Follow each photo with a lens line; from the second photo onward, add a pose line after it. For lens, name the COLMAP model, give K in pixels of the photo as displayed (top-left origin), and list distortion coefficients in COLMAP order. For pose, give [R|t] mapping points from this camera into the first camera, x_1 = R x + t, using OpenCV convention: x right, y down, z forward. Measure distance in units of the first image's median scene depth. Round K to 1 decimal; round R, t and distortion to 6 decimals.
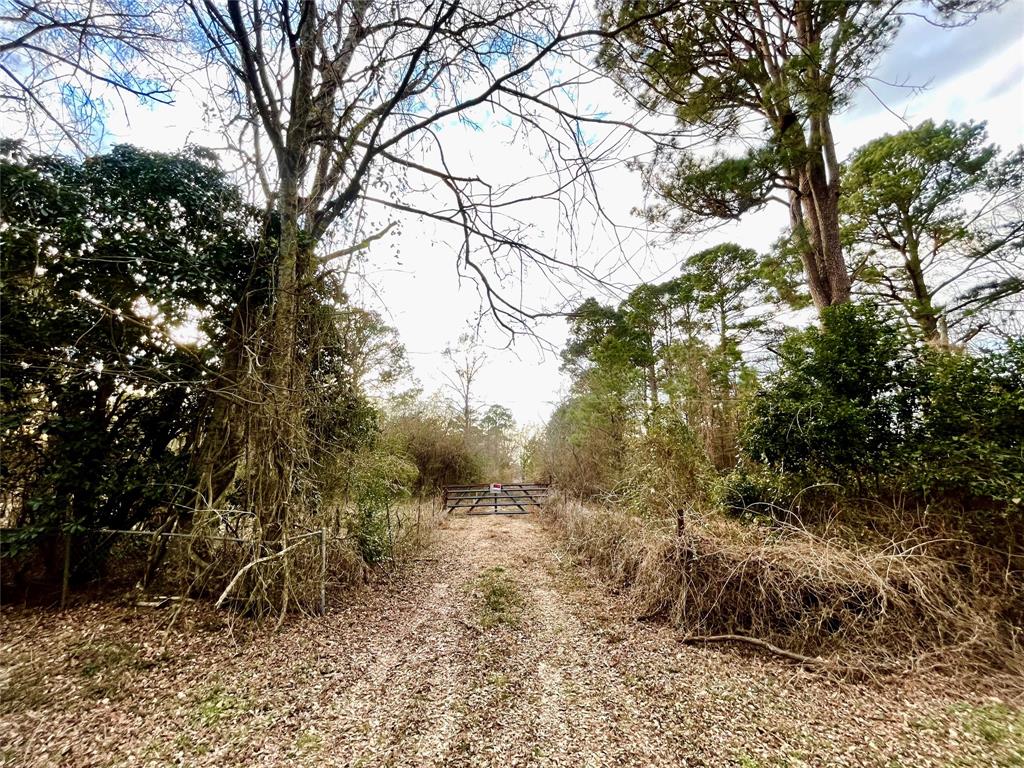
lens RADIAL K [[420.8, 0, 512.0], [0, 420.8, 384.0], [0, 0, 1]] dist [0.000100, -0.000146]
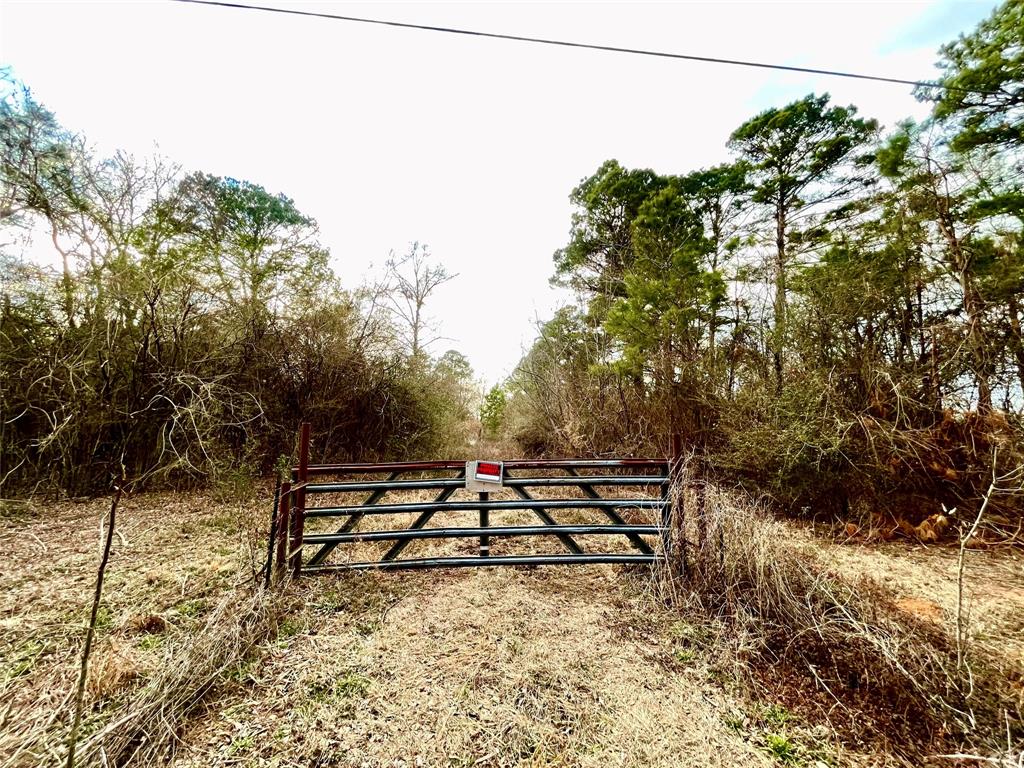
lens RADIAL K [[420.8, 0, 512.0], [0, 420.8, 384.0], [0, 0, 1]] dist [0.000100, -0.000146]
pose [[0.993525, 0.028112, 0.110085, -0.024365], [-0.039578, 0.993852, 0.103403, 0.070149], [-0.106502, -0.107090, 0.988529, 0.326246]]
